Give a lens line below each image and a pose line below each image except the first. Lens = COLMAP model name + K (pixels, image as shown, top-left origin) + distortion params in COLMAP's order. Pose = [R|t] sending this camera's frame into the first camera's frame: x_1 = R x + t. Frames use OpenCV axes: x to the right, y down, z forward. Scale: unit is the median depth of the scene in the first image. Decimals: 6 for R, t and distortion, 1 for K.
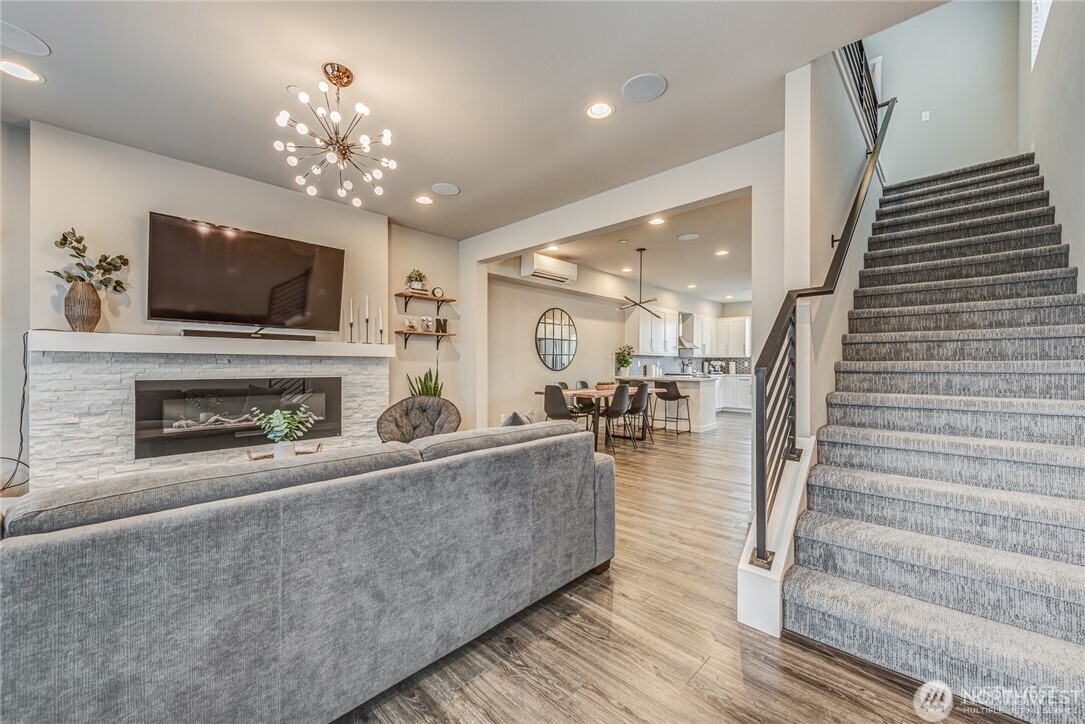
lens RADIAL K [[427.4, 0, 548.2], [0, 427.4, 360.8], [0, 0, 1]] dist [0.008151, -0.001993]
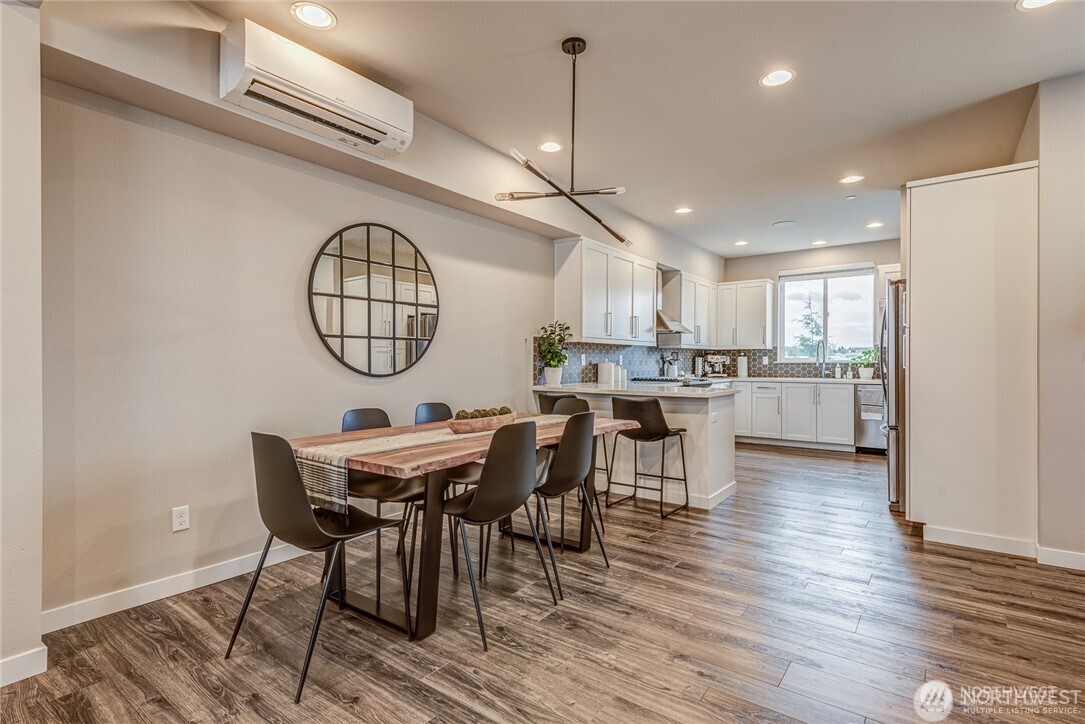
lens RADIAL K [[531.8, 0, 543.6], [0, 531.8, 362.9], [0, 0, 1]] dist [0.012557, -0.000360]
pose [[0.993879, -0.005334, 0.110349, 0.113091], [0.004491, 0.999959, 0.007894, 0.005729], [-0.110387, -0.007350, 0.993862, 0.443347]]
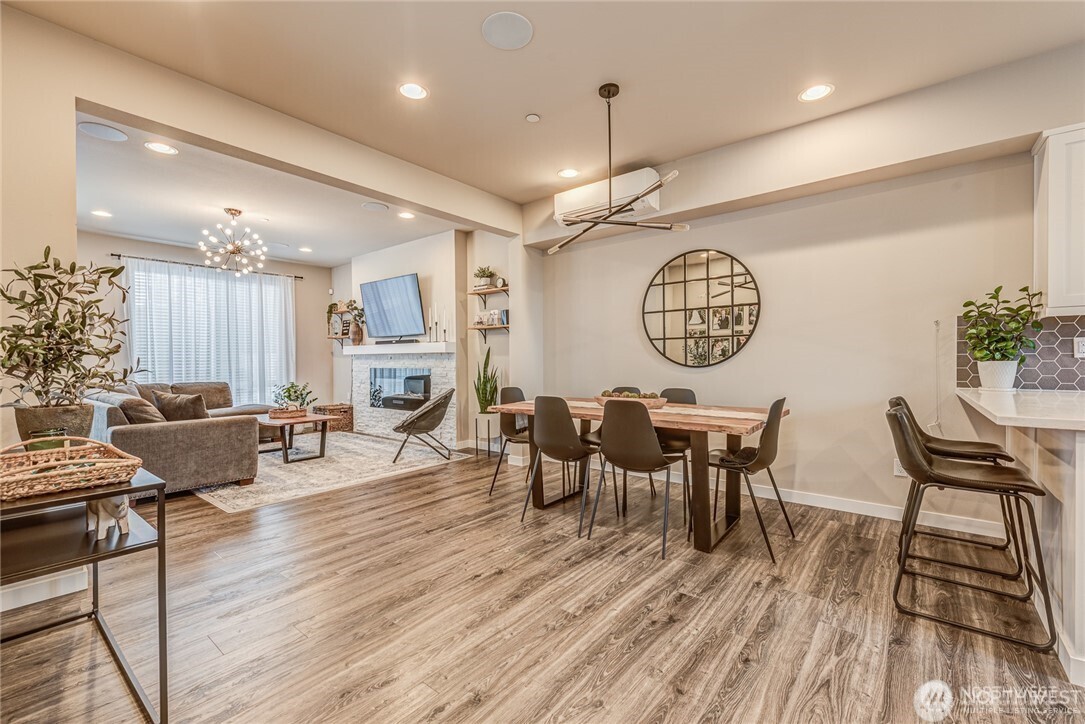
lens RADIAL K [[465.9, 0, 552.6], [0, 465.9, 363.1], [0, 0, 1]] dist [0.008786, -0.001980]
pose [[0.072084, 0.002276, -0.997396, 0.555240], [0.014834, 0.999884, 0.003354, 0.012168], [0.997288, -0.015037, 0.072041, 0.731232]]
